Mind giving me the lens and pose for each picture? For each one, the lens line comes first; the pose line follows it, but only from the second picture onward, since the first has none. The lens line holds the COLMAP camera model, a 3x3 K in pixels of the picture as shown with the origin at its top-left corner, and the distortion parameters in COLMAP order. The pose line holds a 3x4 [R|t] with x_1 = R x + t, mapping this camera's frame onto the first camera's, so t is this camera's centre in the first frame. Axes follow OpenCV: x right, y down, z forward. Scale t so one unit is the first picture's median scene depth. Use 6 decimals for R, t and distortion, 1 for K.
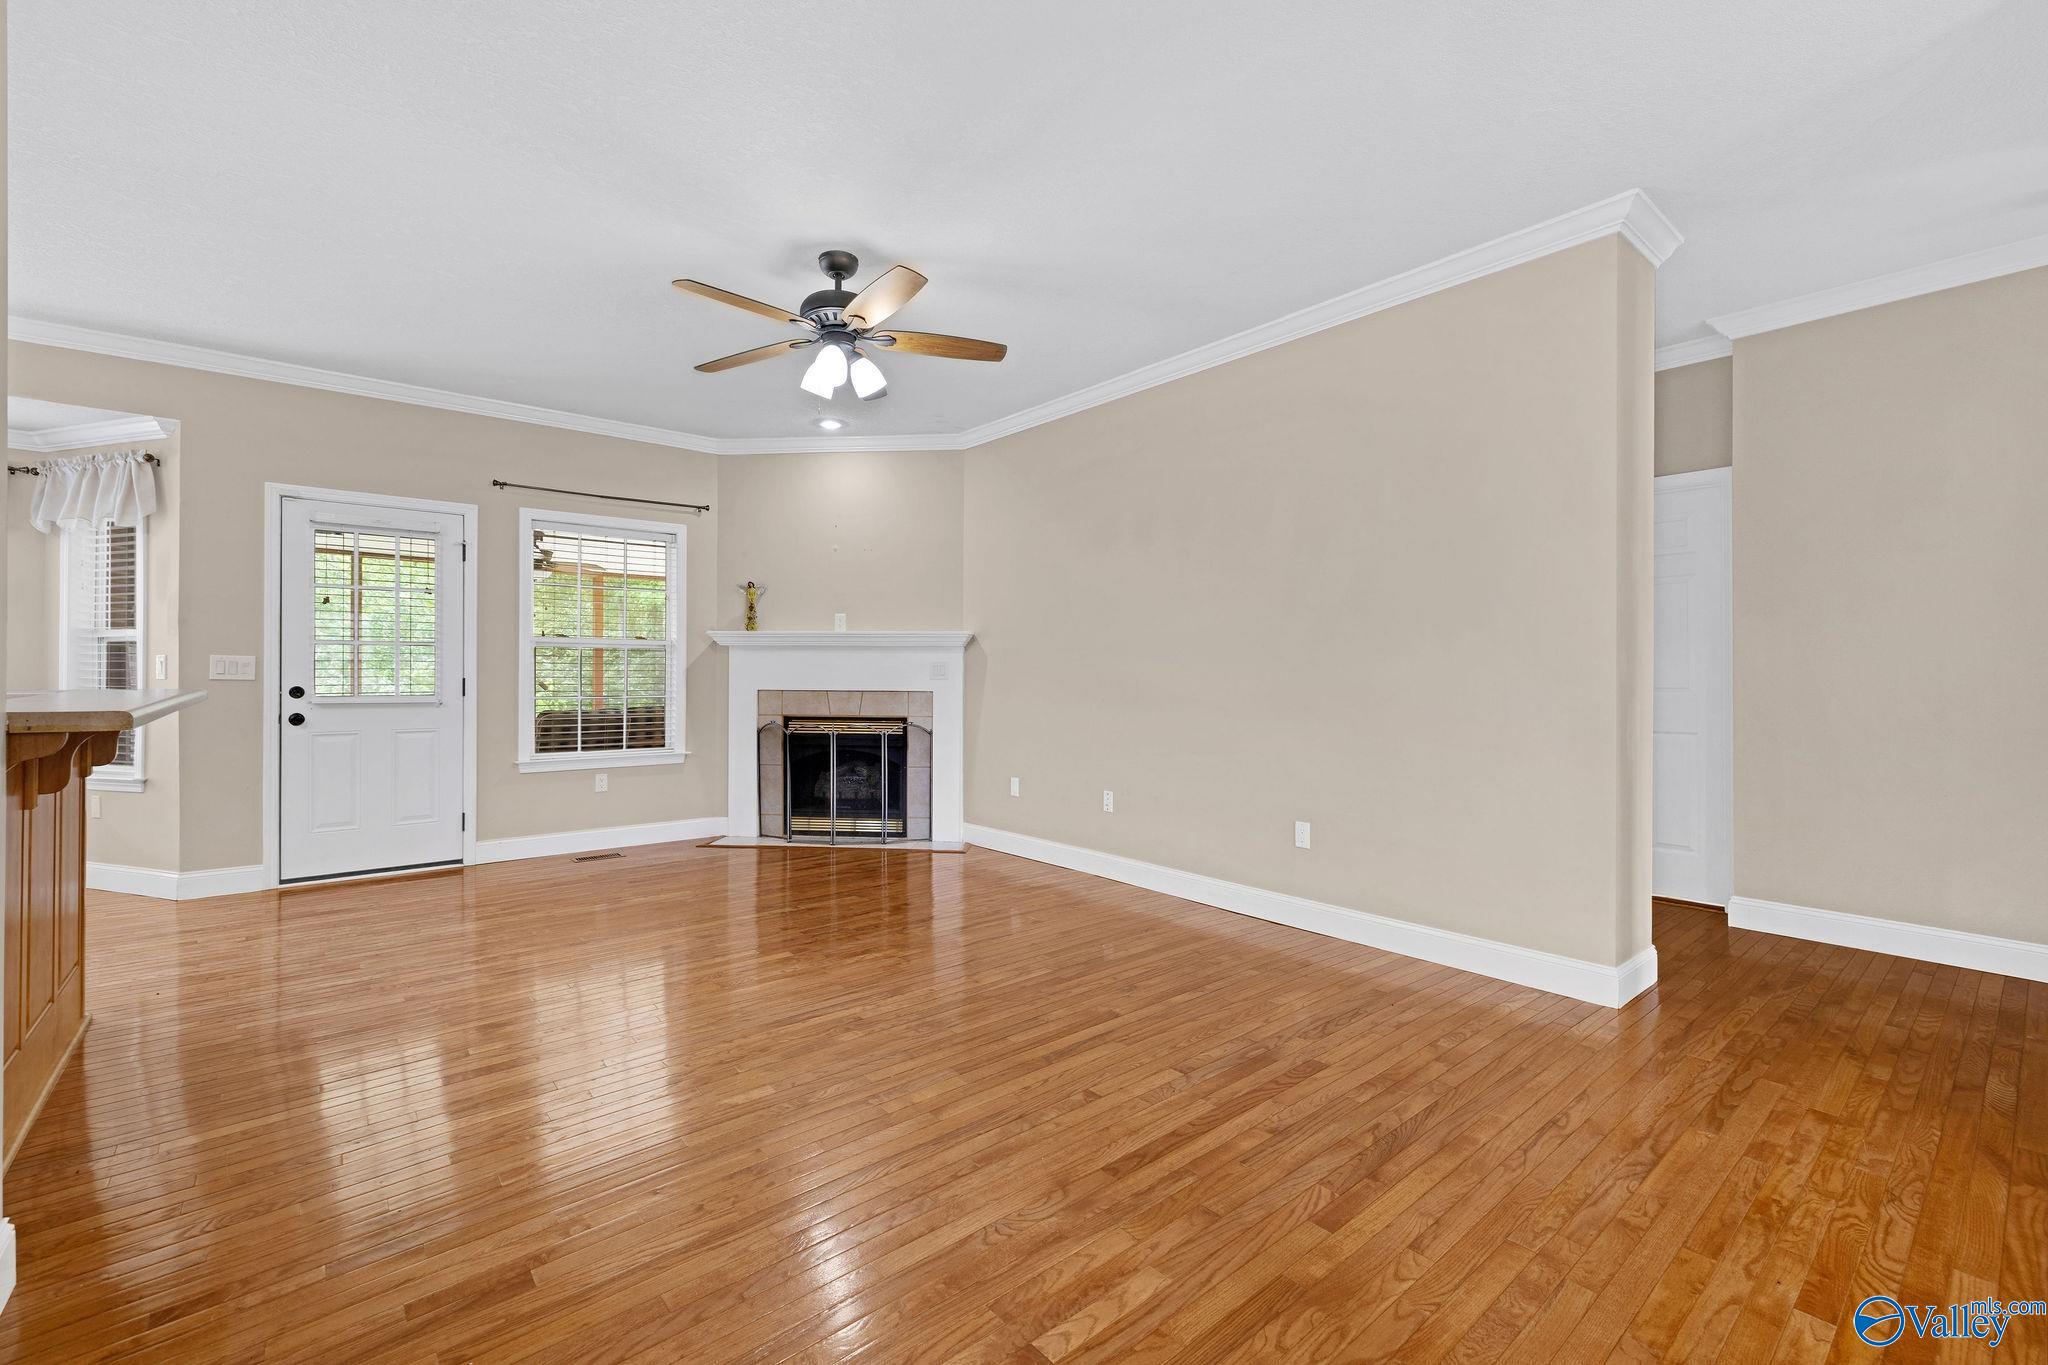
lens RADIAL K [[883.8, 0, 1003.4], [0, 883.8, 672.4], [0, 0, 1]] dist [-0.004500, -0.002369]
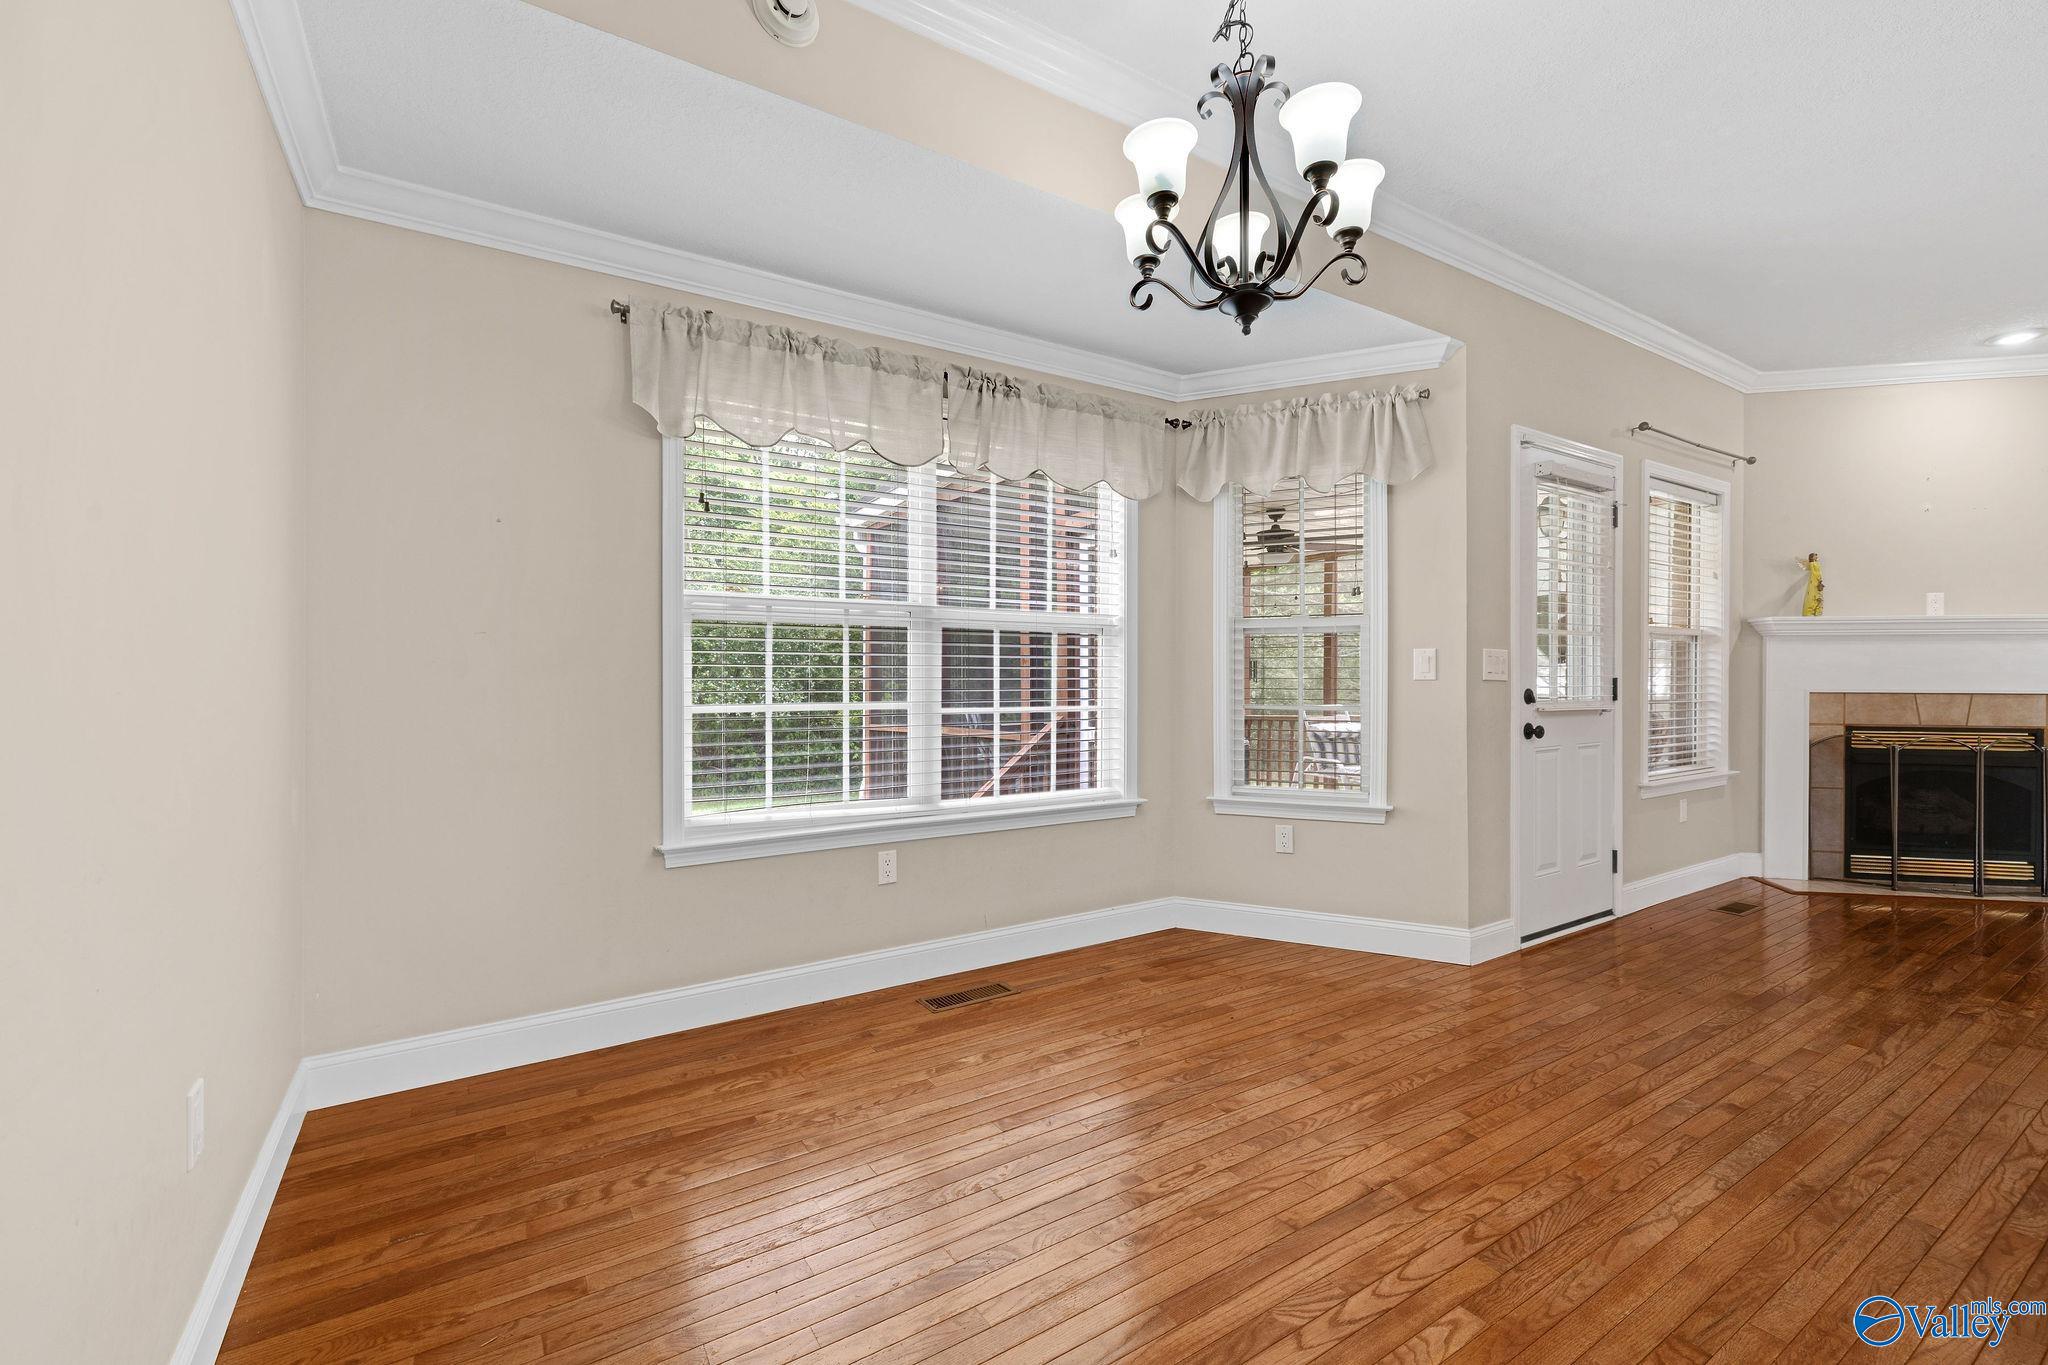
lens RADIAL K [[937.6, 0, 912.5], [0, 937.6, 676.7], [0, 0, 1]] dist [-0.013398, -0.000146]
pose [[0.991427, -0.003960, -0.130603, -0.989486], [0.004521, 0.999982, 0.003999, -0.000820], [0.130585, -0.004555, 0.991427, 0.089383]]
